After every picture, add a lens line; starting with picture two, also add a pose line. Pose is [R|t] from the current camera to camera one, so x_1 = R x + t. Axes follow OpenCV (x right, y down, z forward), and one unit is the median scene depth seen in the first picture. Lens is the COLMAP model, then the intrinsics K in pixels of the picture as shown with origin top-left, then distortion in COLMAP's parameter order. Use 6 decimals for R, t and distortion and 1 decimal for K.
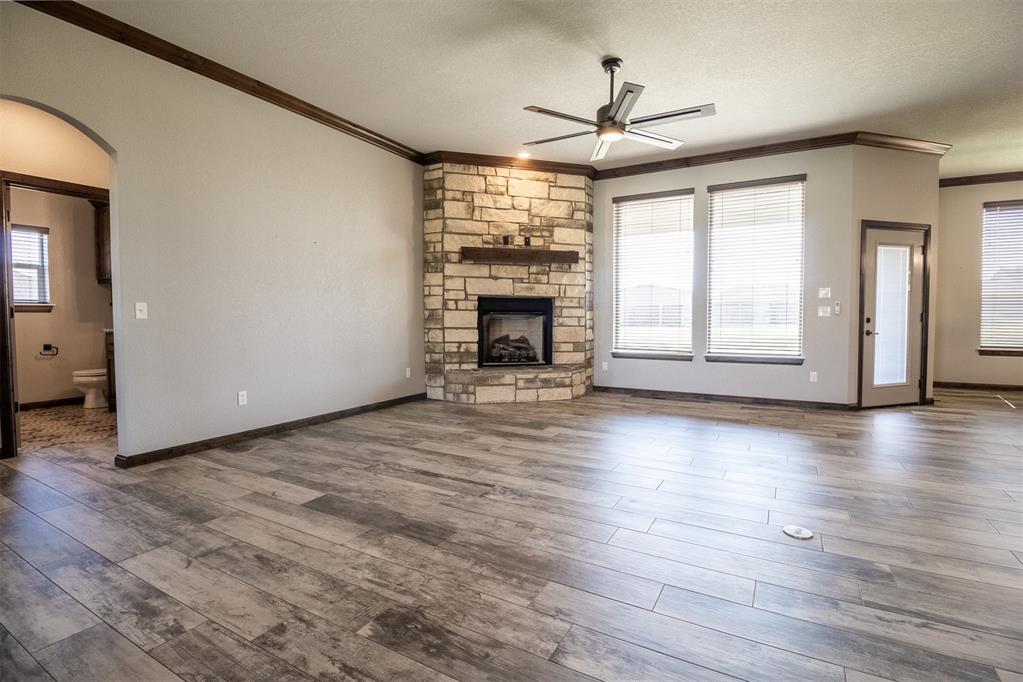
lens RADIAL K [[476.7, 0, 521.8], [0, 476.7, 335.7], [0, 0, 1]] dist [-0.001501, -0.012940]
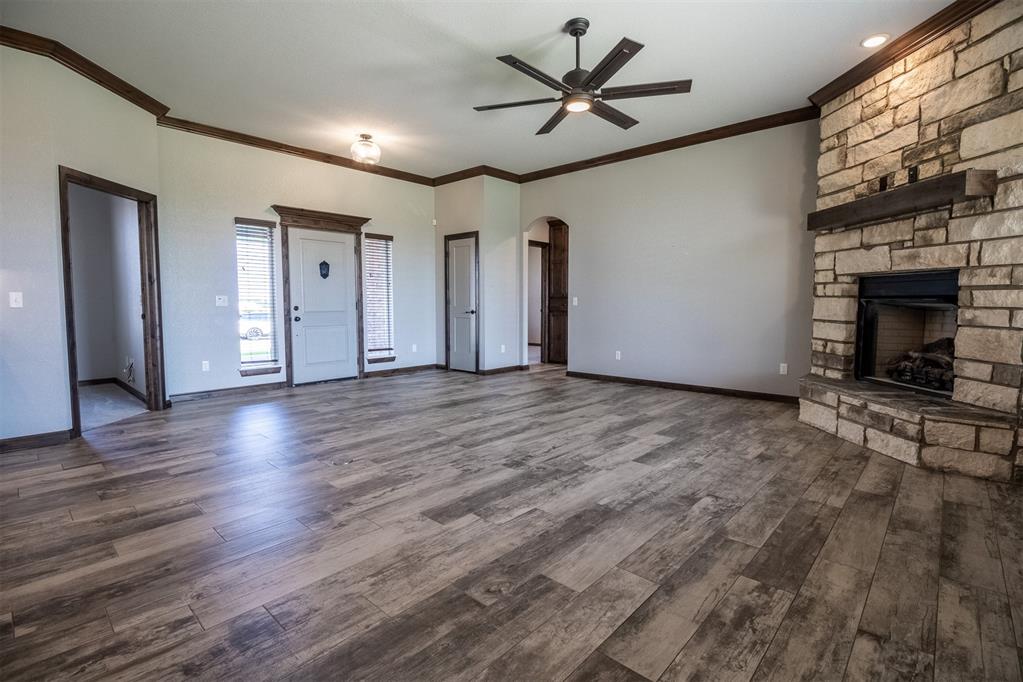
lens RADIAL K [[476.7, 0, 521.8], [0, 476.7, 335.7], [0, 0, 1]] dist [-0.001501, -0.012940]
pose [[-0.217499, 0.066336, -0.973804, 0.701428], [-0.041570, 0.996153, 0.077143, -0.030640], [0.975175, 0.057259, -0.213905, 0.696751]]
